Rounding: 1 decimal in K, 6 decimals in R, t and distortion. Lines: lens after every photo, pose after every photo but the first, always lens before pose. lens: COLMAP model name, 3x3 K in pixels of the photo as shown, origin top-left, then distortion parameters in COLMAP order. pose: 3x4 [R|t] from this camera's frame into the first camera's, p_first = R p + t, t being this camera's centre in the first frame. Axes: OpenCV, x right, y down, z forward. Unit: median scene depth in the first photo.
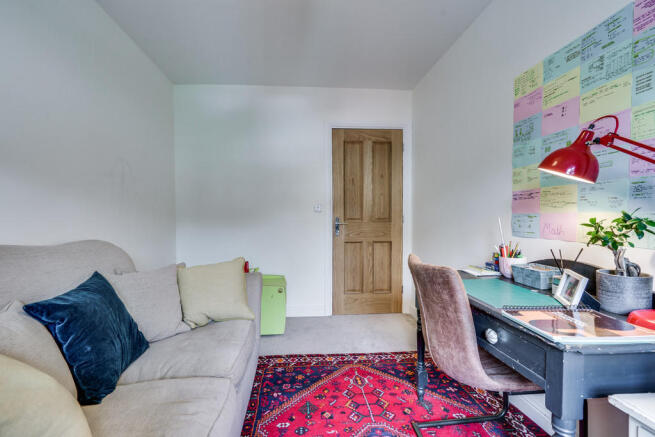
lens RADIAL K [[303.0, 0, 326.1], [0, 303.0, 216.4], [0, 0, 1]] dist [0.003429, 0.001474]
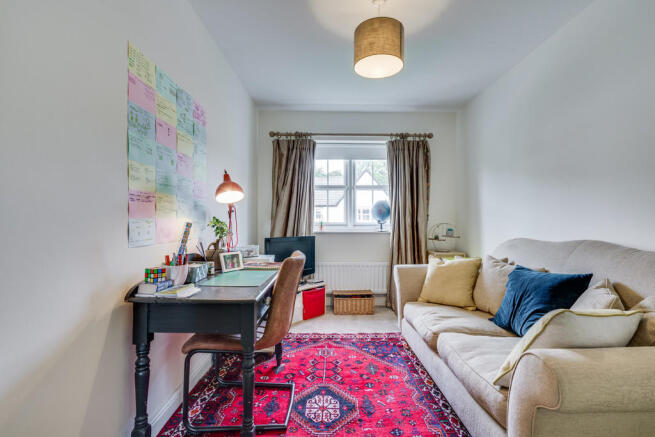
lens RADIAL K [[303.0, 0, 330.4], [0, 303.0, 220.7], [0, 0, 1]] dist [0.003429, 0.001474]
pose [[-0.996962, -0.010133, 0.077231, 0.053541], [-0.010817, 0.999906, -0.008450, -0.000834], [-0.077139, -0.009260, -0.996977, 1.801191]]
